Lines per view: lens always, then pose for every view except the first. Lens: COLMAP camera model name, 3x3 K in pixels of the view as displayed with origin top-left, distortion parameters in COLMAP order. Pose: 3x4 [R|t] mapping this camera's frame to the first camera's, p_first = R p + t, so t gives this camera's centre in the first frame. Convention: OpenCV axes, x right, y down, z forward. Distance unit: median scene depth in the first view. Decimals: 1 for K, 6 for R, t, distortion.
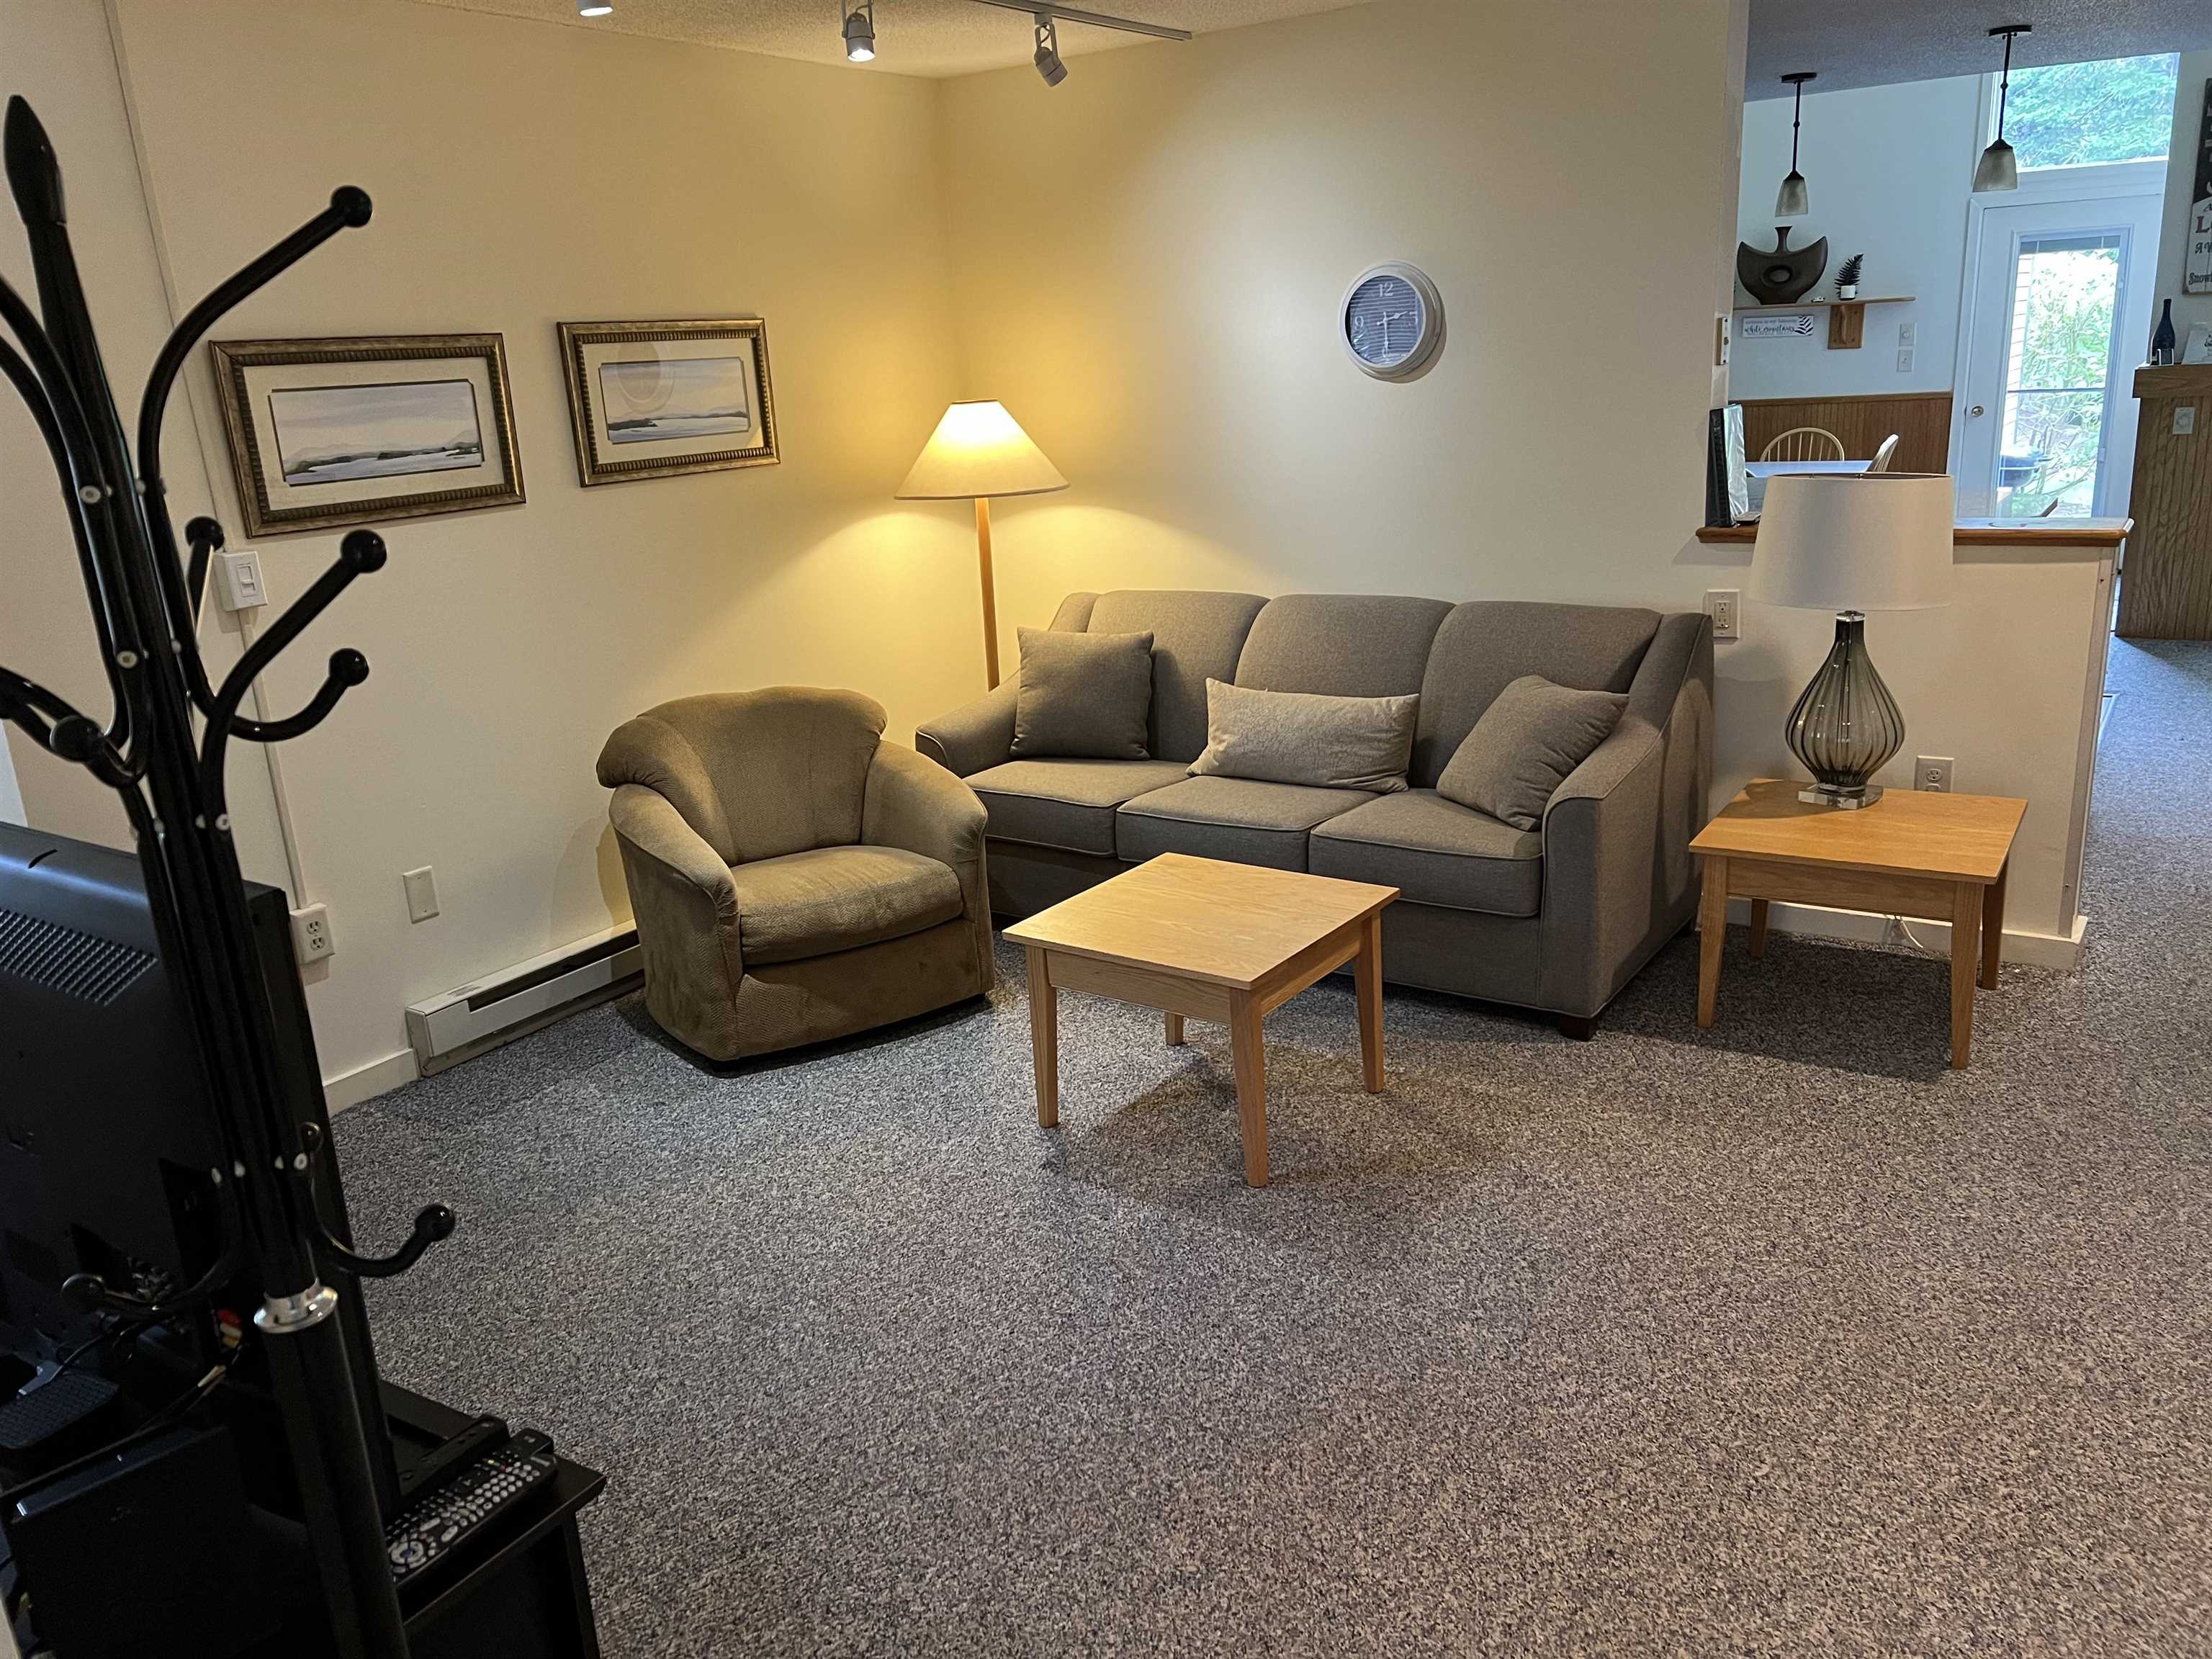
lens RADIAL K [[1658.6, 0, 1111.5], [0, 1658.6, 841.5], [0, 0, 1]] dist [-0.010278, -0.003405]
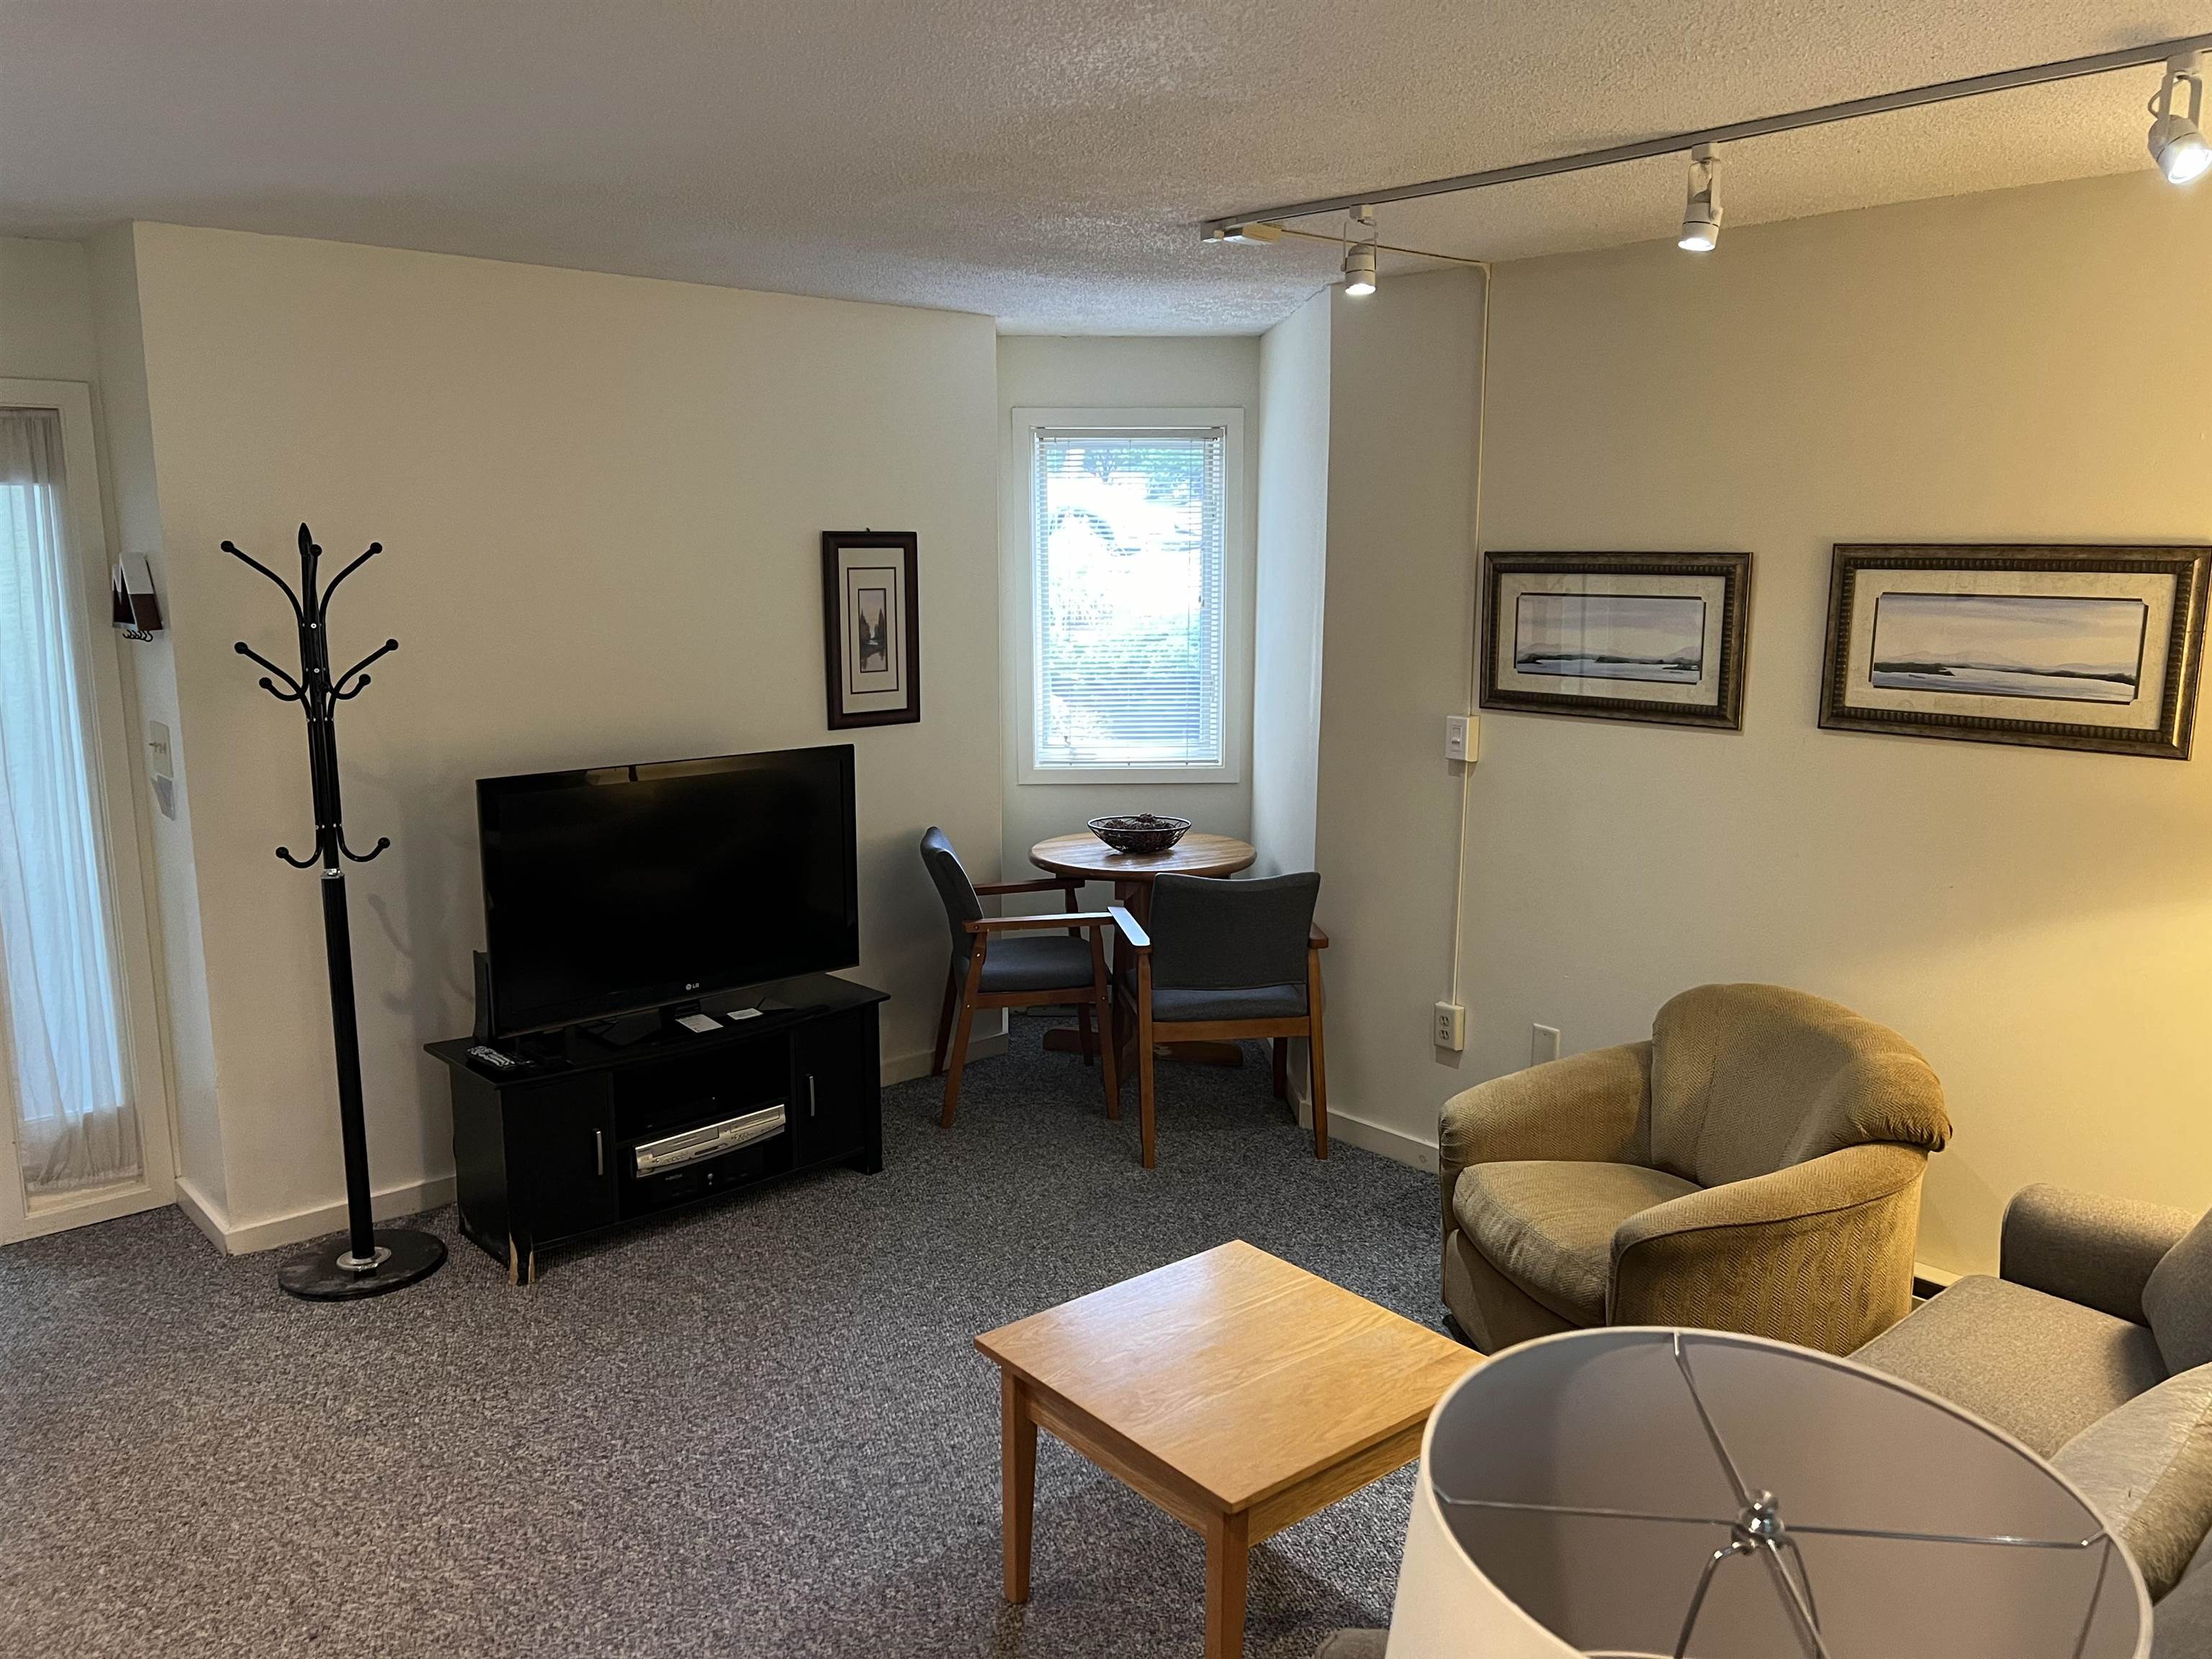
lens RADIAL K [[1658.6, 0, 1110.8], [0, 1658.6, 823.1], [0, 0, 1]] dist [-0.010278, -0.003405]
pose [[-0.253148, 0.210859, -0.944169, 0.651914], [-0.263908, 0.923891, 0.277088, -0.332825], [0.930736, 0.319318, -0.178234, 0.883634]]
